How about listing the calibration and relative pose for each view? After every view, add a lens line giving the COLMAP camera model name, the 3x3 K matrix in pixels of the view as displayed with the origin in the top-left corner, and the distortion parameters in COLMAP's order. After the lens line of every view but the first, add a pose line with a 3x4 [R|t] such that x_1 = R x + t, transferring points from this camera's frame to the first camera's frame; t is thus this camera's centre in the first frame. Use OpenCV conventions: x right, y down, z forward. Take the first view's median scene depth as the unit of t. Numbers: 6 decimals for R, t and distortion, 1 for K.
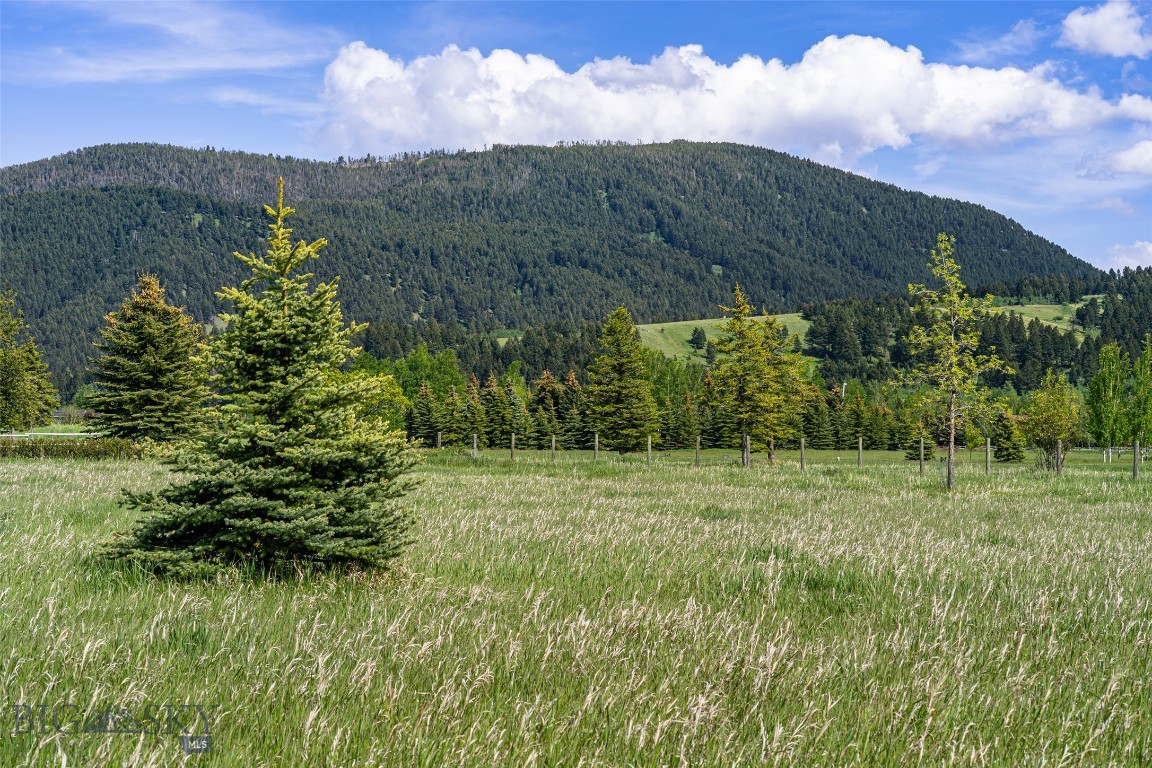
lens RADIAL K [[2767.2, 0, 578.0], [0, 2767.2, 385.5], [0, 0, 1]] dist [0.045039, 0.000000]
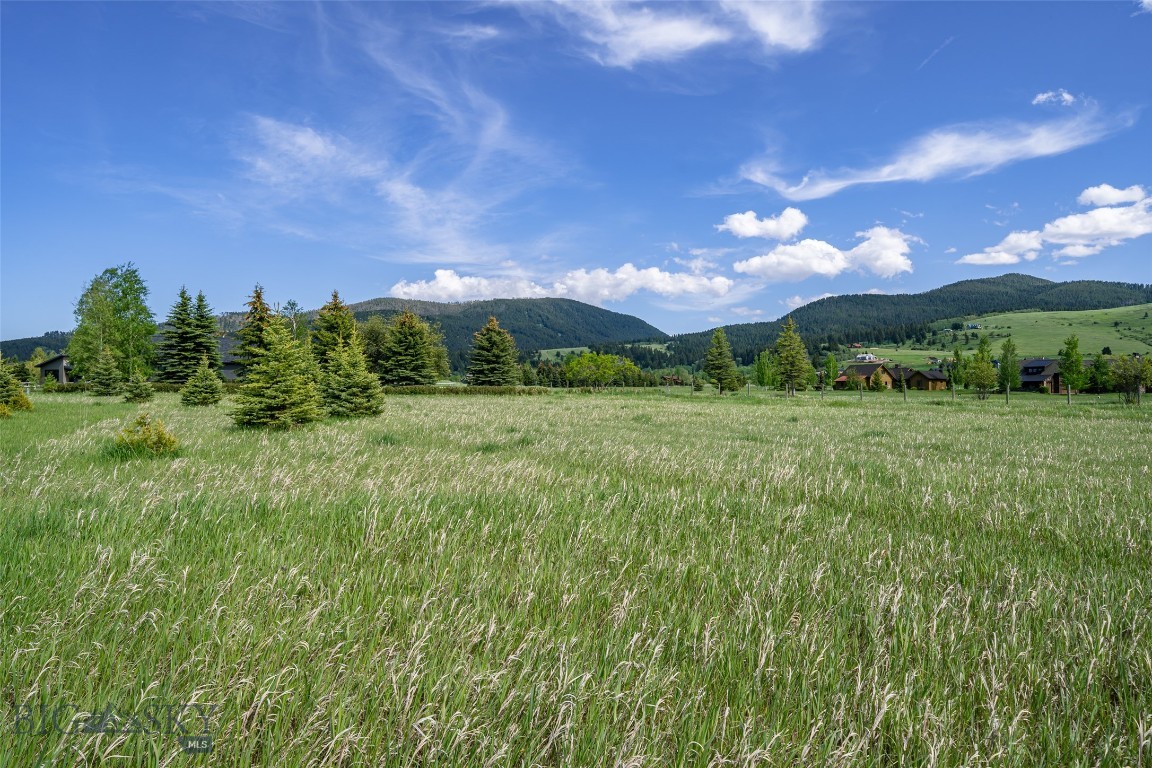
lens RADIAL K [[773.8, 0, 577.3], [0, 773.8, 385.1], [0, 0, 1]] dist [-0.008150, 0.003589]
pose [[0.996112, -0.004621, 0.087977, -0.049682], [0.002734, 0.999764, 0.021557, 0.001722], [-0.088056, -0.021233, 0.995889, 0.118560]]
